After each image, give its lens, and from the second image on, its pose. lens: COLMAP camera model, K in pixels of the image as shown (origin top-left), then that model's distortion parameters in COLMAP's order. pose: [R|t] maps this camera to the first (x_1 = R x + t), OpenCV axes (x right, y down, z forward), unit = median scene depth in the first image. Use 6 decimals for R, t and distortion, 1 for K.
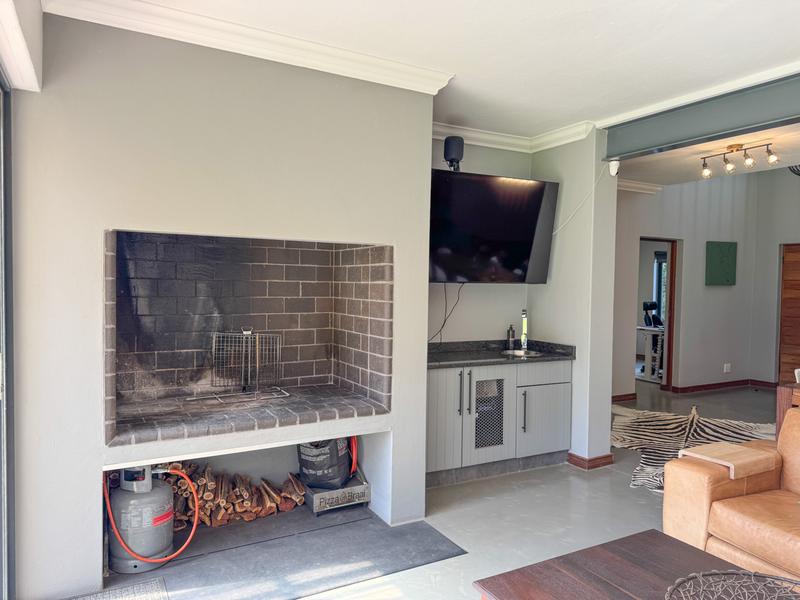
lens RADIAL K [[570.9, 0, 412.1], [0, 570.9, 300.9], [0, 0, 1]] dist [0.027594, -0.016389]
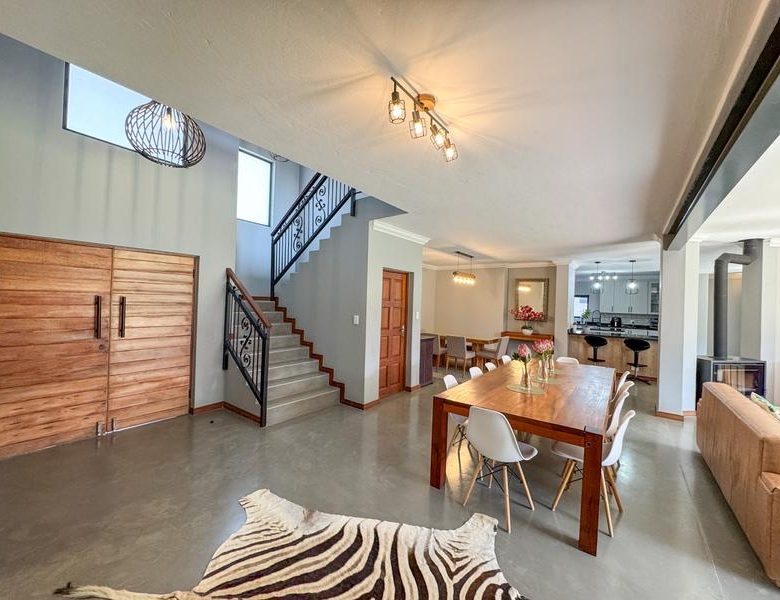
lens RADIAL K [[317.5, 0, 390.1], [0, 317.5, 299.4], [0, 0, 1]] dist [-0.002788, 0.000560]
pose [[-0.389335, -0.019936, 0.920881, 0.256002], [-0.005385, 0.999798, 0.019368, -0.056797], [-0.921081, 0.002582, -0.389363, 1.213017]]
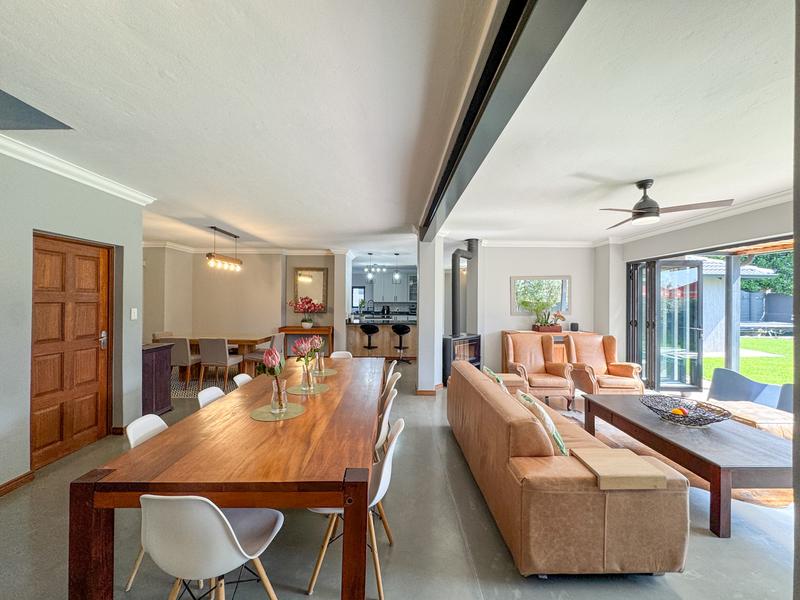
lens RADIAL K [[318.1, 0, 399.9], [0, 318.1, 298.8], [0, 0, 1]] dist [-0.002945, 0.000555]
pose [[-0.873717, -0.019020, 0.486062, 0.366857], [-0.002313, 0.999386, 0.034949, -0.040101], [-0.486429, 0.029411, -0.873225, 1.025038]]
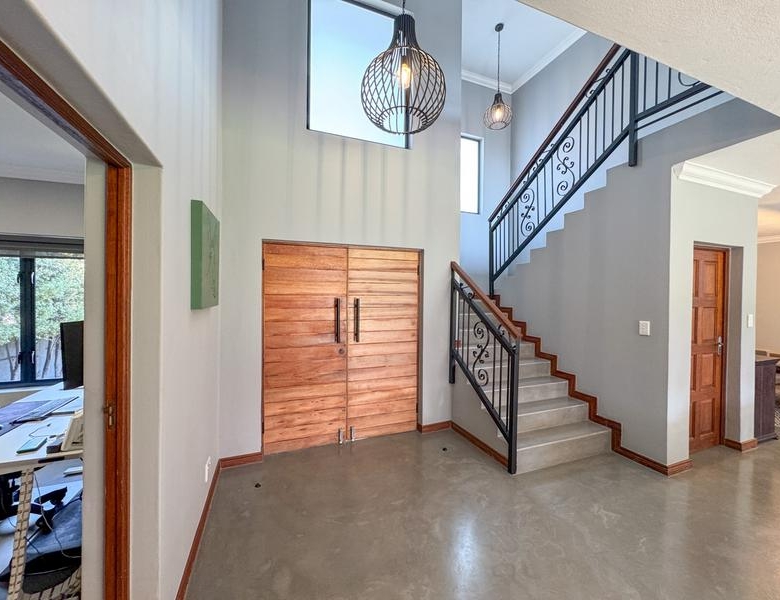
lens RADIAL K [[317.5, 0, 390.0], [0, 317.5, 299.3], [0, 0, 1]] dist [-0.002788, 0.000560]
pose [[0.151264, -0.025814, 0.988156, 0.496732], [0.027432, 0.999384, 0.021908, -0.057267], [-0.988113, 0.023793, 0.151879, 1.318383]]
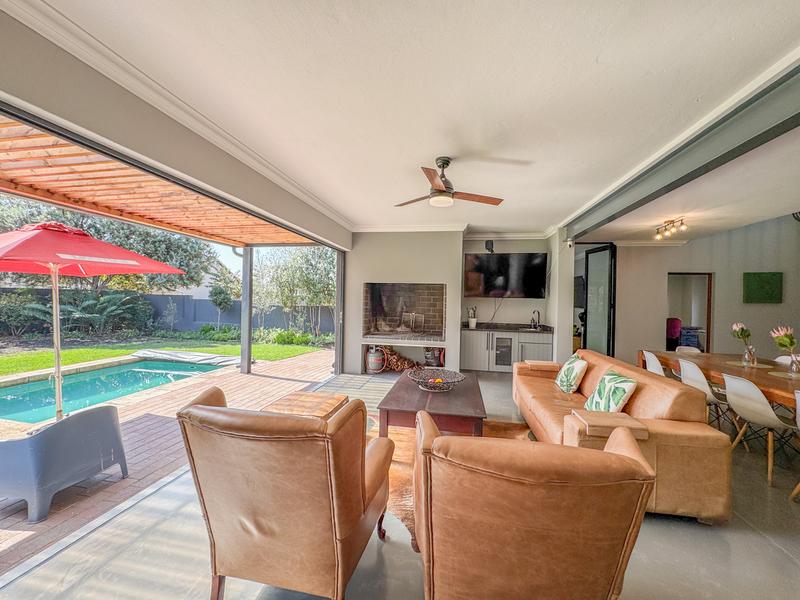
lens RADIAL K [[318.1, 0, 399.0], [0, 318.1, 299.5], [0, 0, 1]] dist [-0.002945, 0.000555]
pose [[0.765688, 0.000813, -0.643212, 0.571962], [-0.032474, 0.998773, -0.037396, 0.035636], [0.642392, 0.049522, 0.764774, -0.278784]]
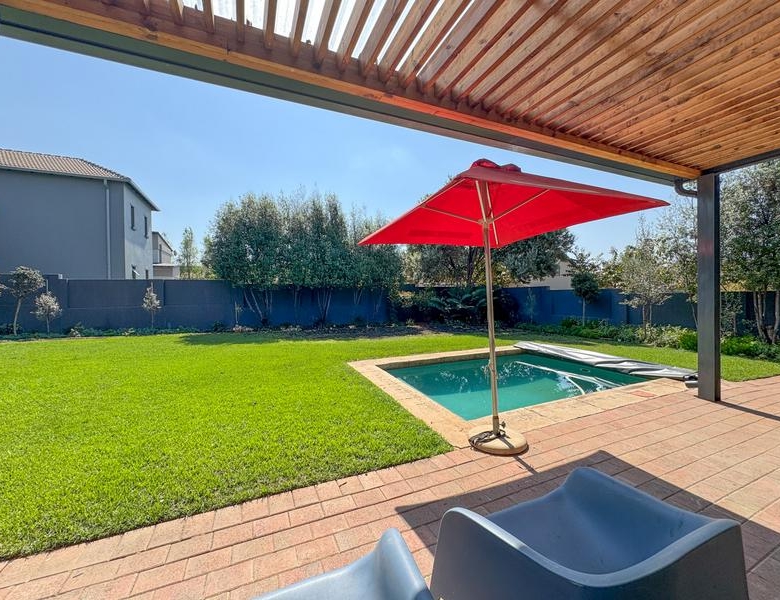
lens RADIAL K [[317.5, 0, 389.7], [0, 317.5, 296.8], [0, 0, 1]] dist [-0.002788, 0.000560]
pose [[-0.101779, -0.010346, -0.994753, 0.030313], [-0.022191, 0.999721, -0.008127, 0.096518], [0.994560, 0.021247, -0.101980, -0.342903]]
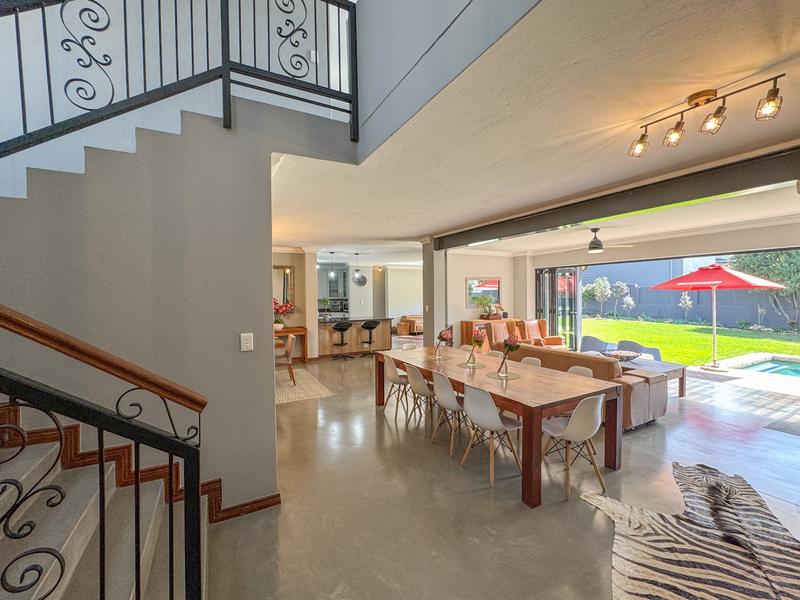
lens RADIAL K [[339.9, 0, 400.3], [0, 339.9, 299.7], [0, 0, 1]] dist [-0.002065, 0.000084]
pose [[-0.999840, -0.004938, 0.017194, 0.912954], [-0.003981, 0.998464, 0.055266, -0.069108], [-0.017441, 0.055188, -0.998324, 1.434081]]
